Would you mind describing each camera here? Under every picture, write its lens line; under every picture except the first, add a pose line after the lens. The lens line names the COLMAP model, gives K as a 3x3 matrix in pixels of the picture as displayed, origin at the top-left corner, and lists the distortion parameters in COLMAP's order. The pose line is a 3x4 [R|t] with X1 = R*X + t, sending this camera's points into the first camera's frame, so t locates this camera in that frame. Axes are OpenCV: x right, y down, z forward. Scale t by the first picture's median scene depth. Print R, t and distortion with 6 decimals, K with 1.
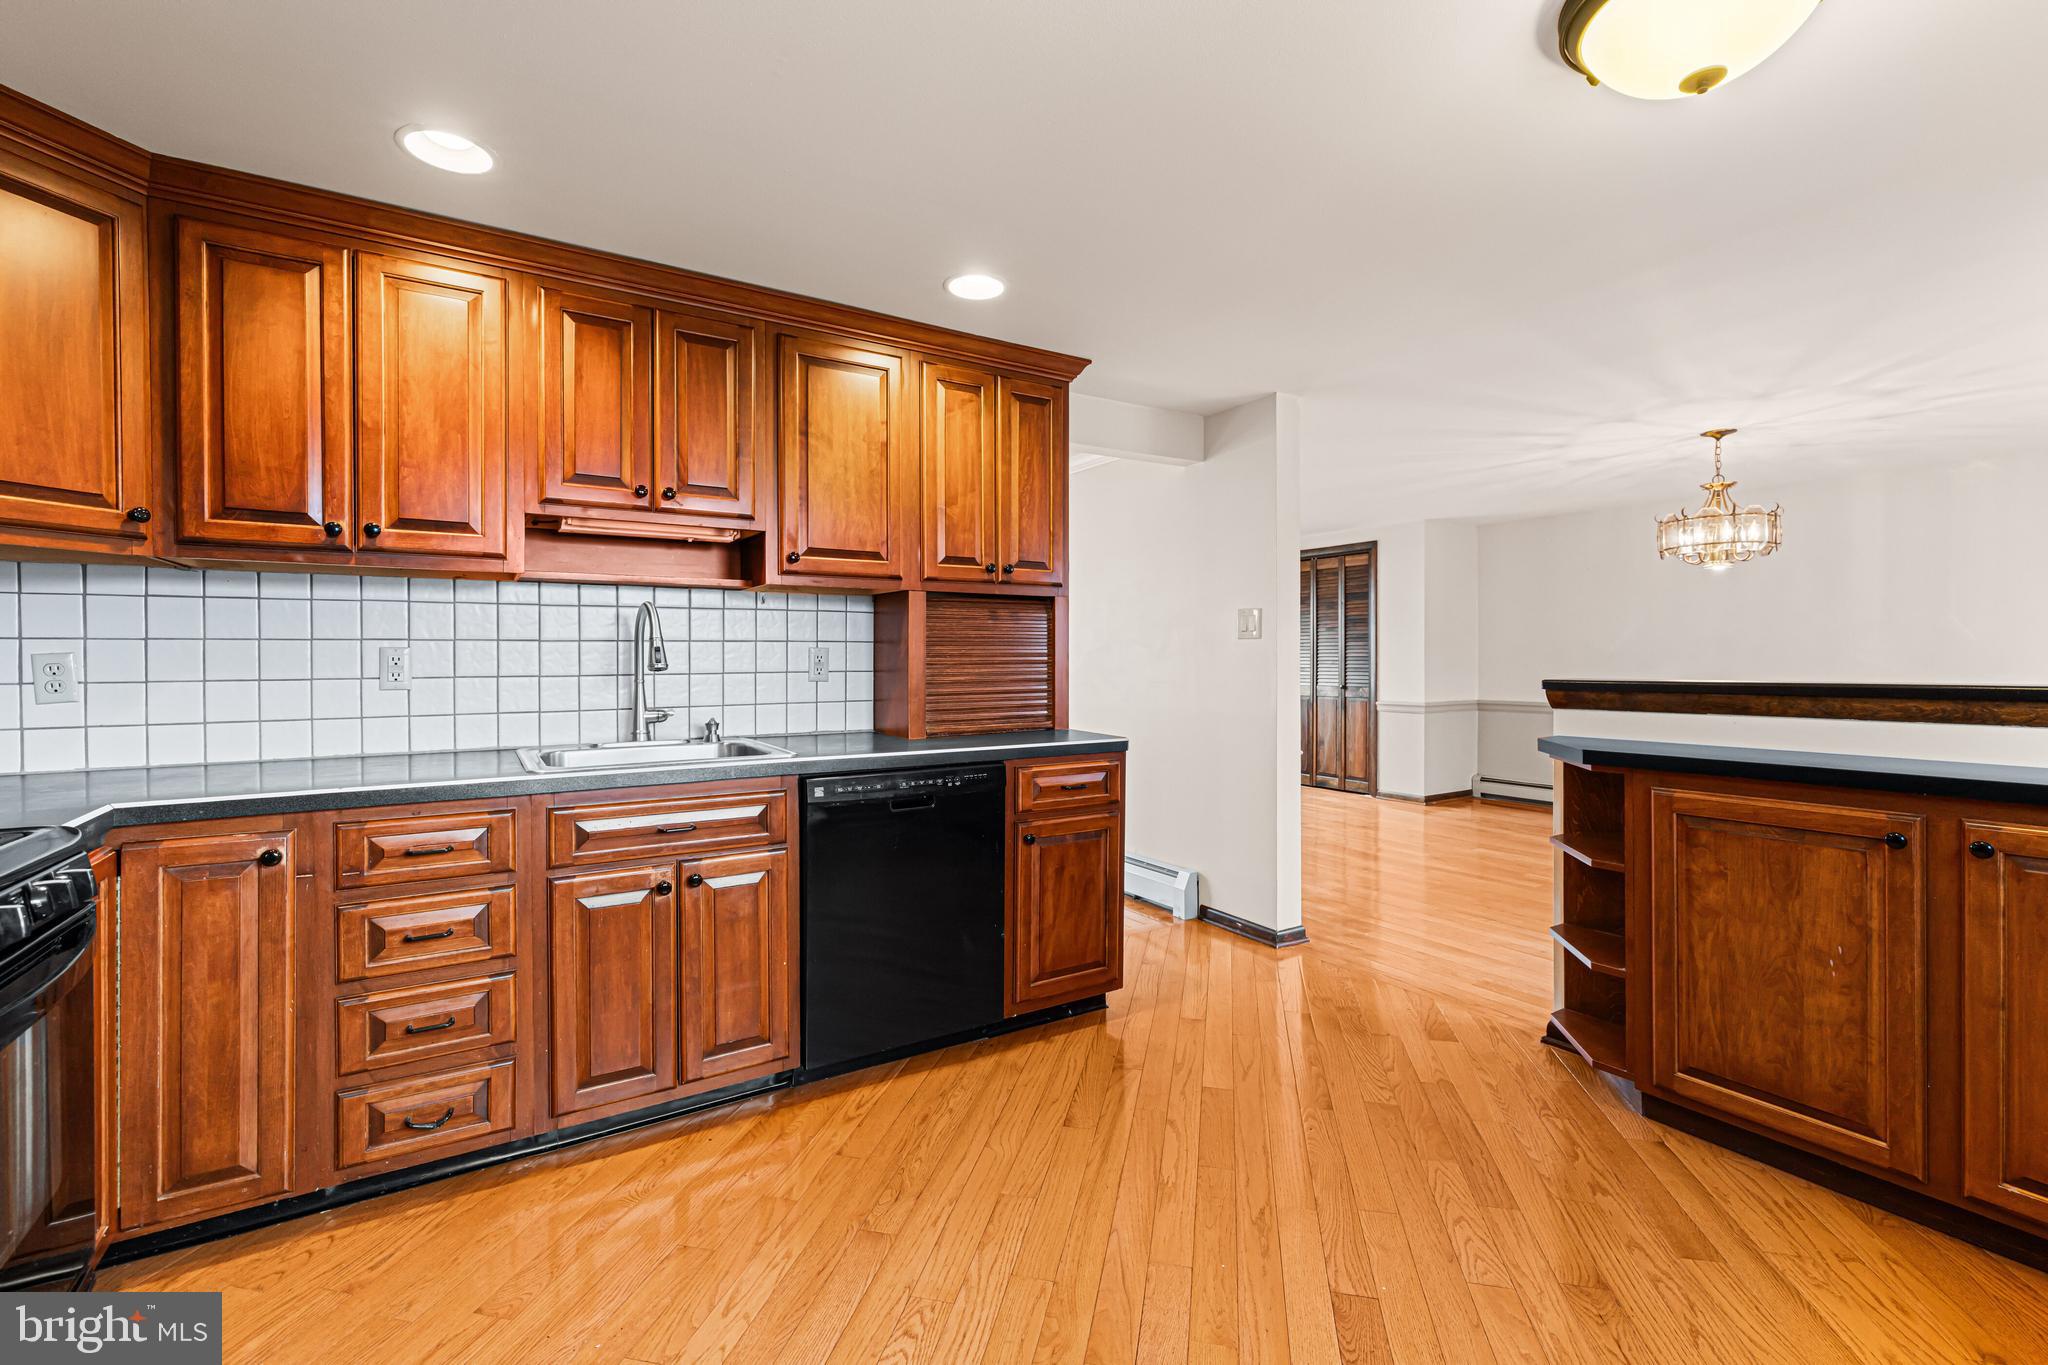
lens RADIAL K [[886.7, 0, 1019.2], [0, 886.7, 663.6], [0, 0, 1]] dist [-0.000158, 0.000065]
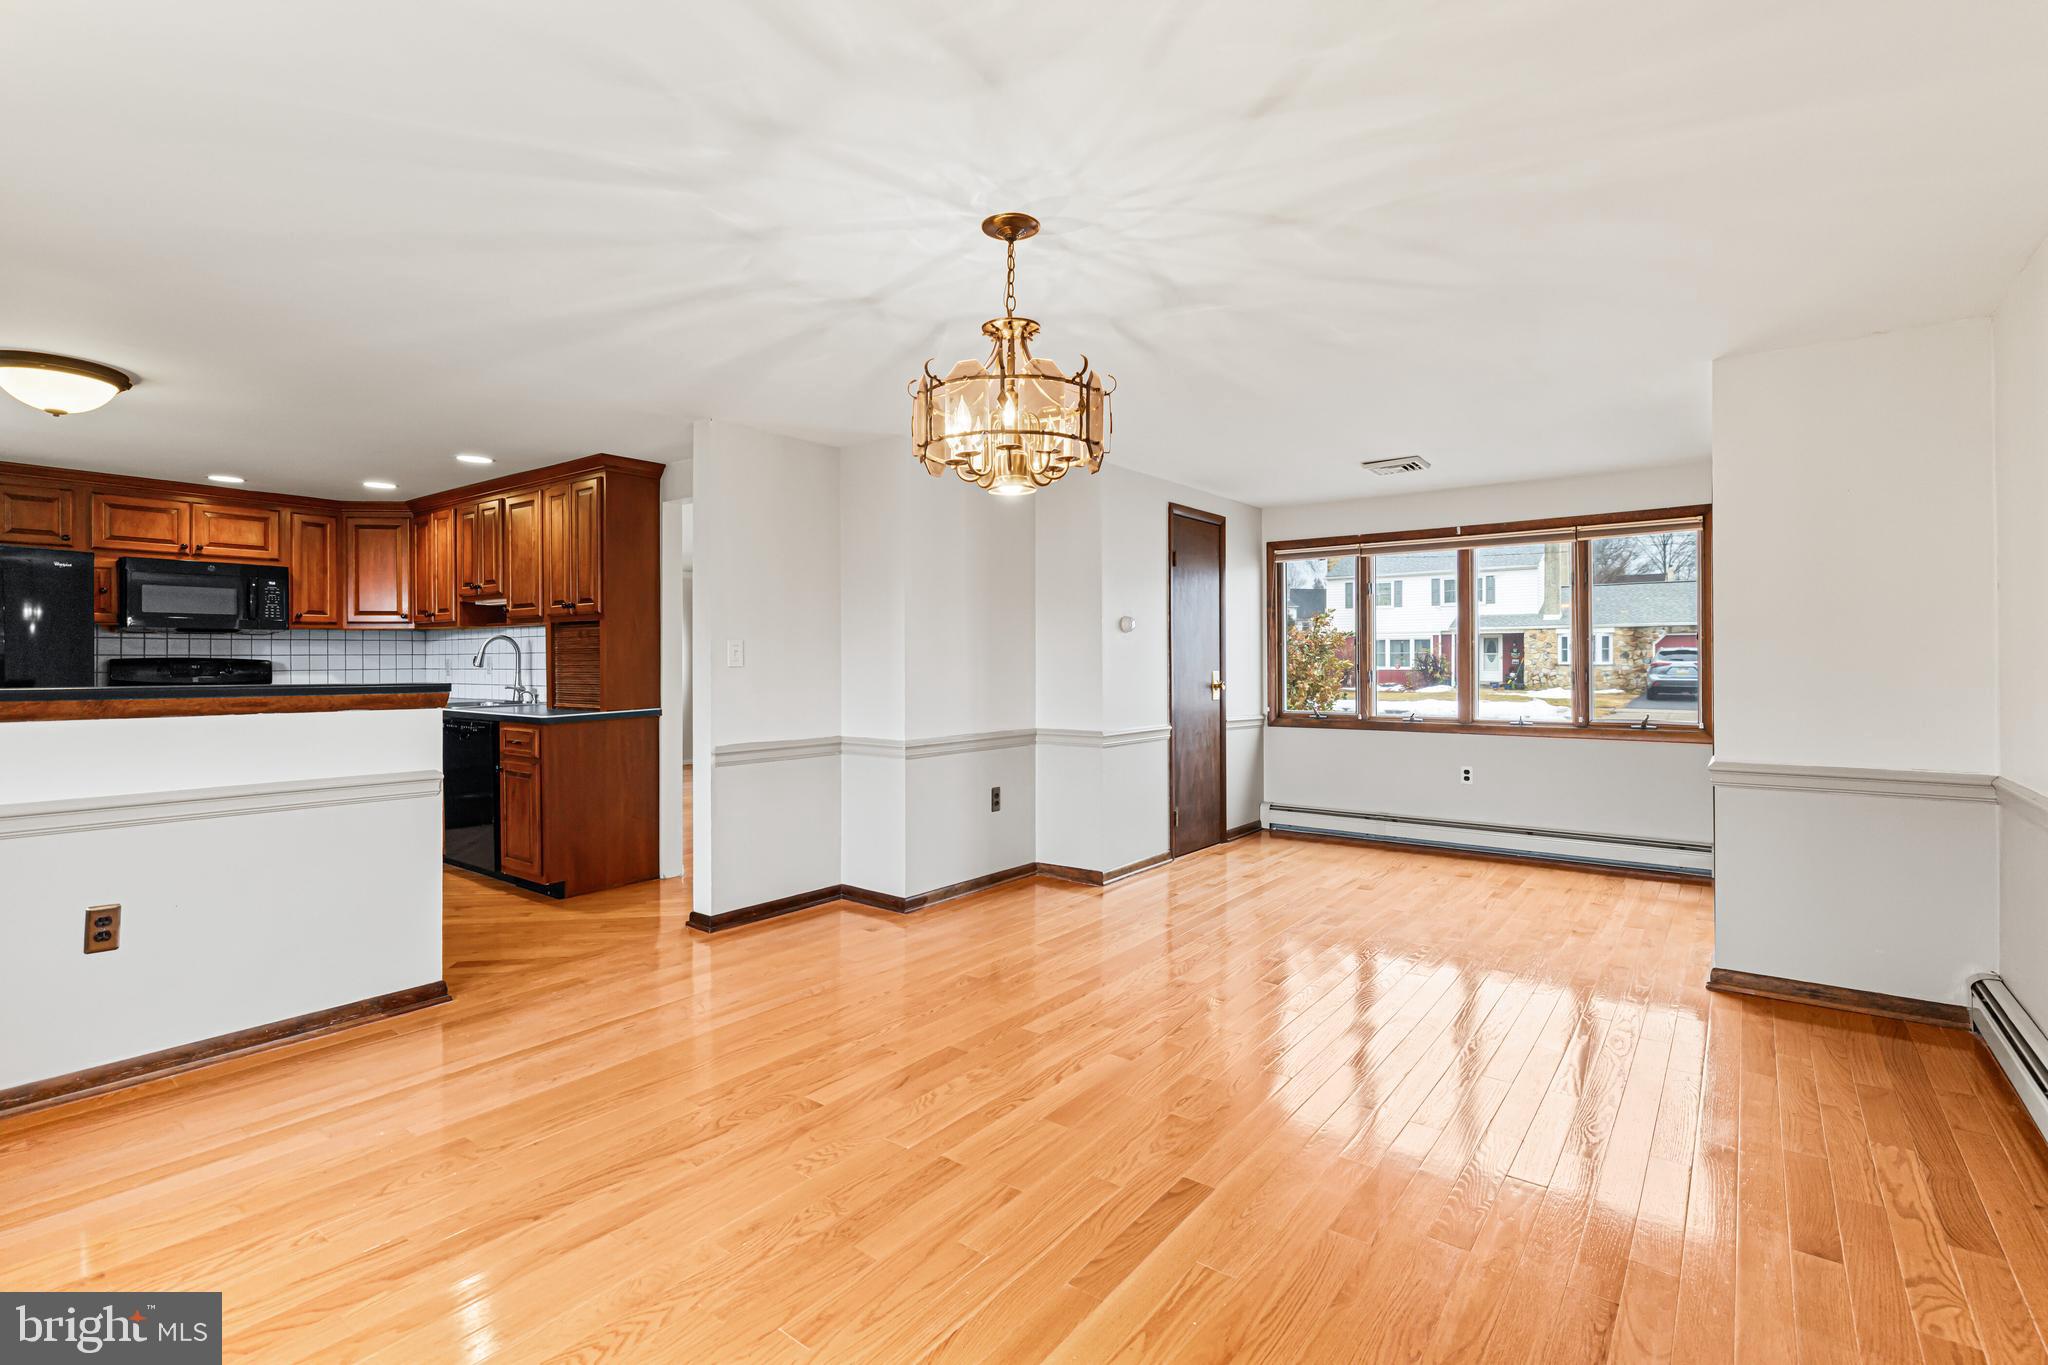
lens RADIAL K [[953.2, 0, 1016.7], [0, 953.2, 661.0], [0, 0, 1]] dist [0.001991, 0.000638]
pose [[0.352411, 0.003887, -0.935837, 2.455432], [-0.005896, 0.999981, 0.001933, -0.021619], [0.935827, 0.004836, 0.352427, 1.524042]]
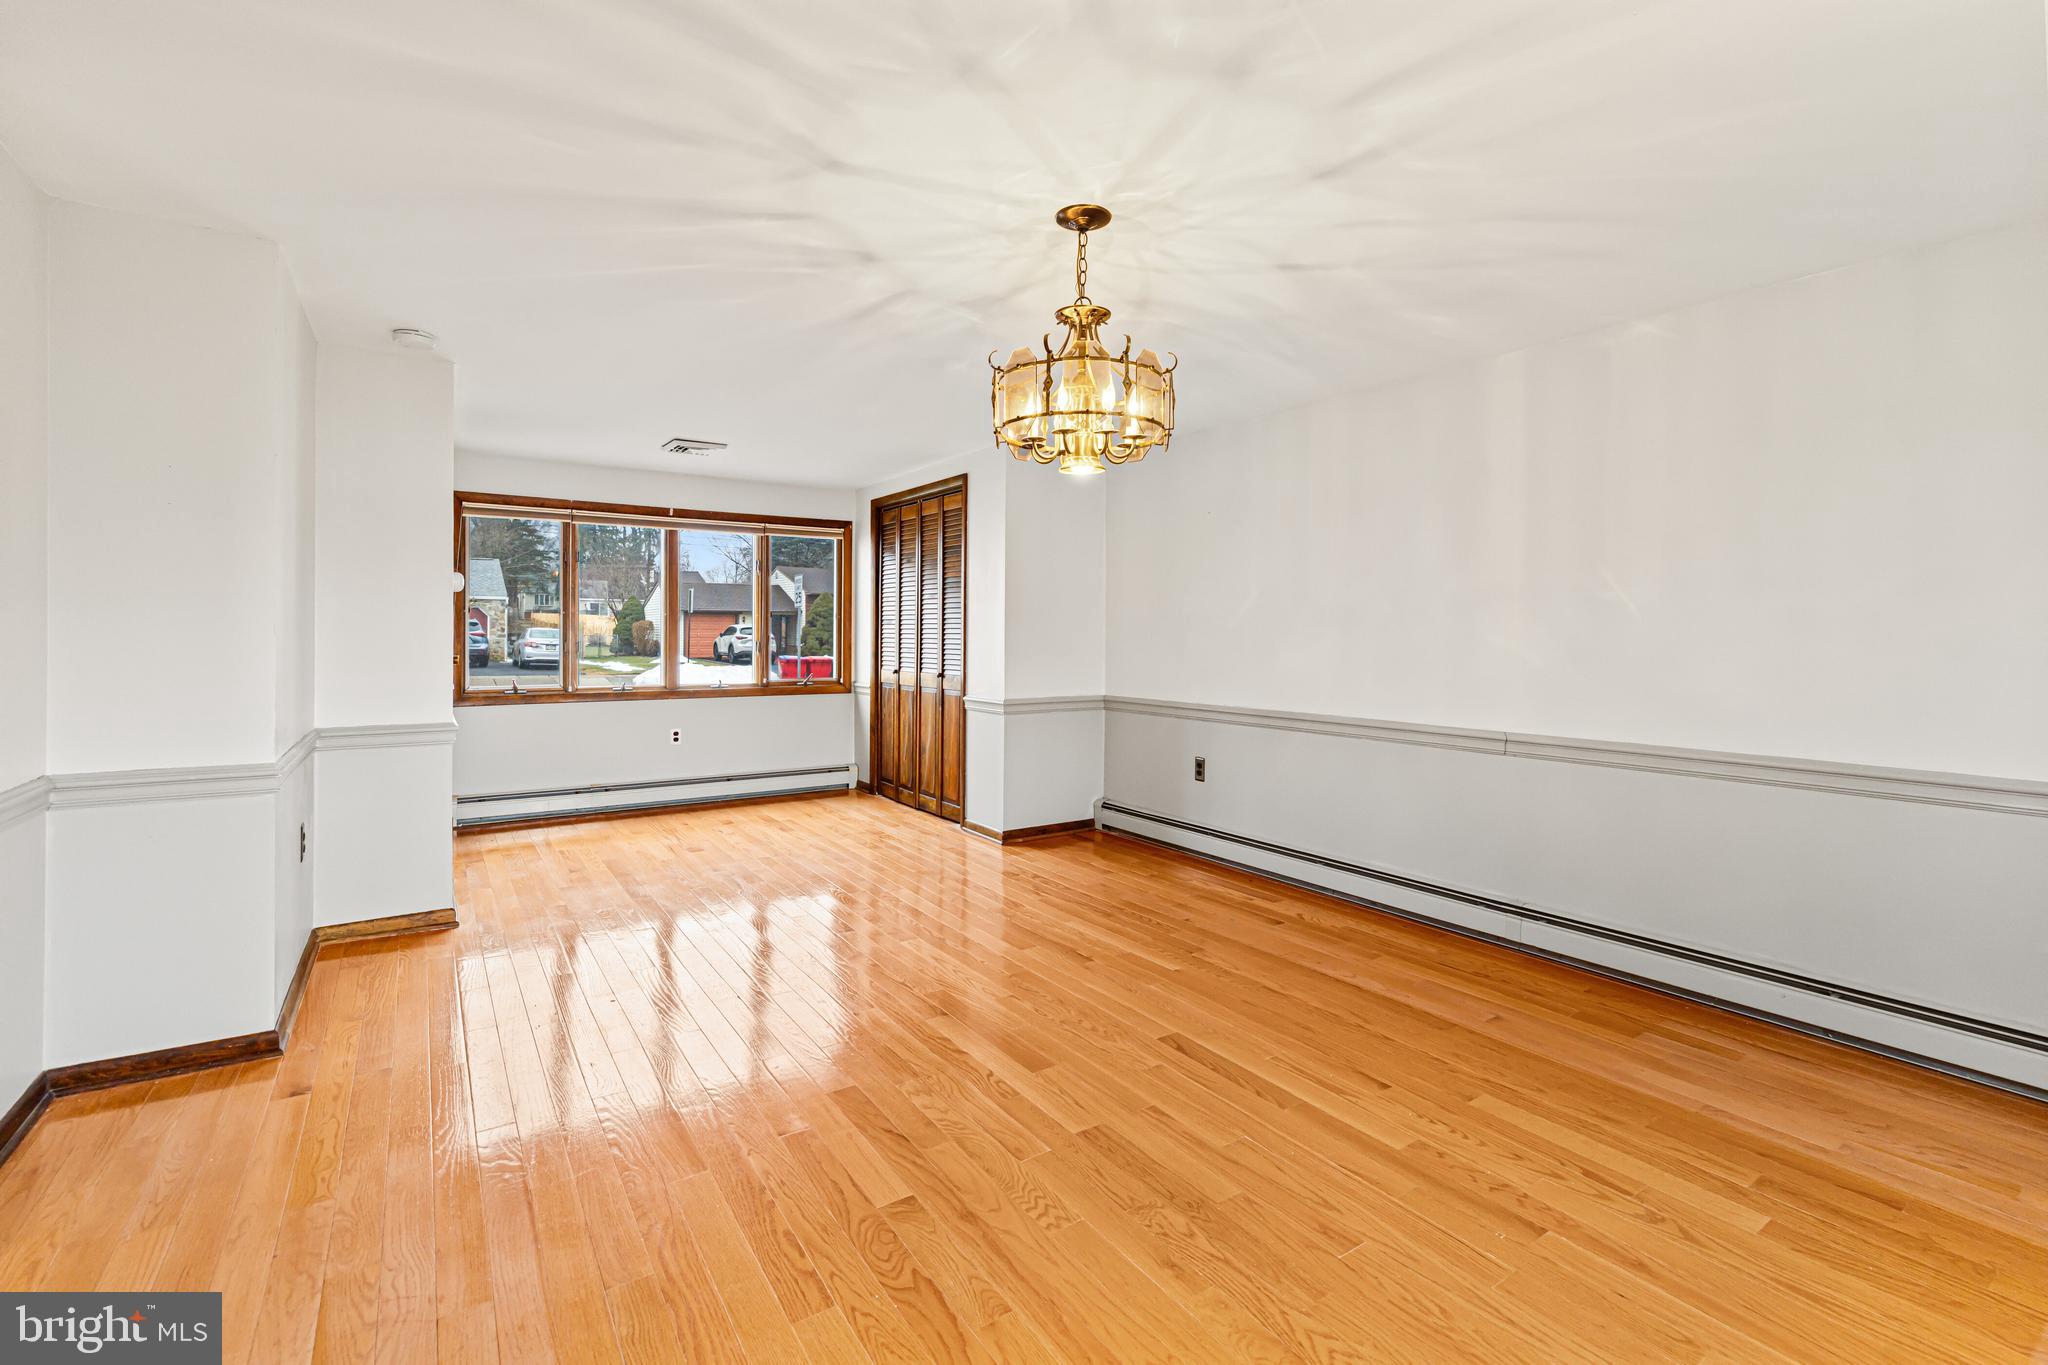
lens RADIAL K [[898.9, 0, 1026.6], [0, 898.9, 637.0], [0, 0, 1]] dist [0.001016, 0.000197]
pose [[0.999098, 0.011192, 0.040973, 1.381732], [-0.011022, 0.999930, -0.004364, -0.009554], [-0.041019, 0.003909, 0.999151, 0.864463]]
